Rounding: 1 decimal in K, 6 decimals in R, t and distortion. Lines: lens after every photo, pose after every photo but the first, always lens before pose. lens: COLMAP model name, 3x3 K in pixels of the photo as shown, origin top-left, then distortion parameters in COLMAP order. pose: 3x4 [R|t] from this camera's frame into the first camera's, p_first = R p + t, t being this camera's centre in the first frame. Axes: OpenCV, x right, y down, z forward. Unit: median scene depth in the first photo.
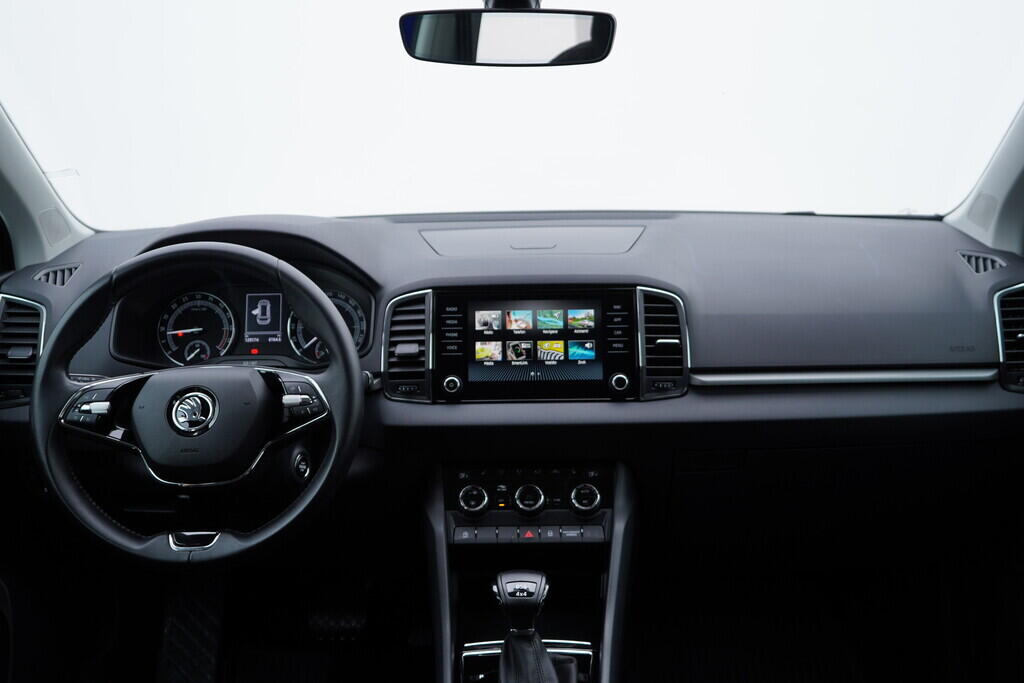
lens RADIAL K [[1004.3, 0, 512.0], [0, 1004.3, 341.5], [0, 0, 1]] dist [-0.006443, -0.001783]
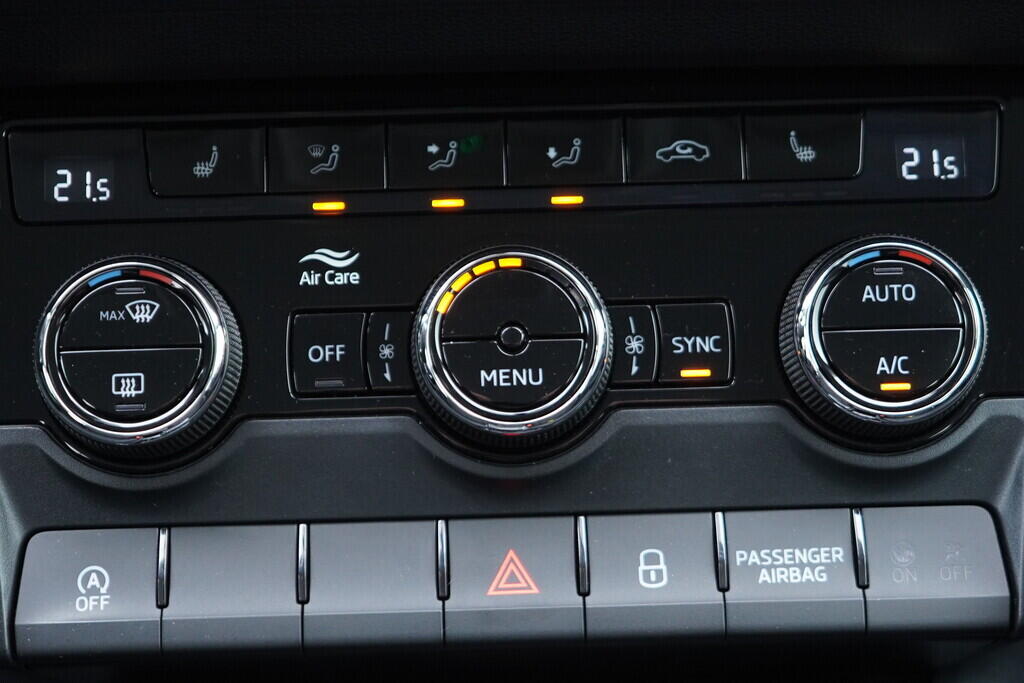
lens RADIAL K [[1004.3, 0, 512.0], [0, 1004.3, 341.5], [0, 0, 1]] dist [-0.006443, -0.001783]
pose [[0.998618, -0.027094, 0.045041, 0.010572], [0.008817, 0.931113, 0.364624, 0.103111], [-0.051818, -0.363723, 0.930065, 0.873579]]
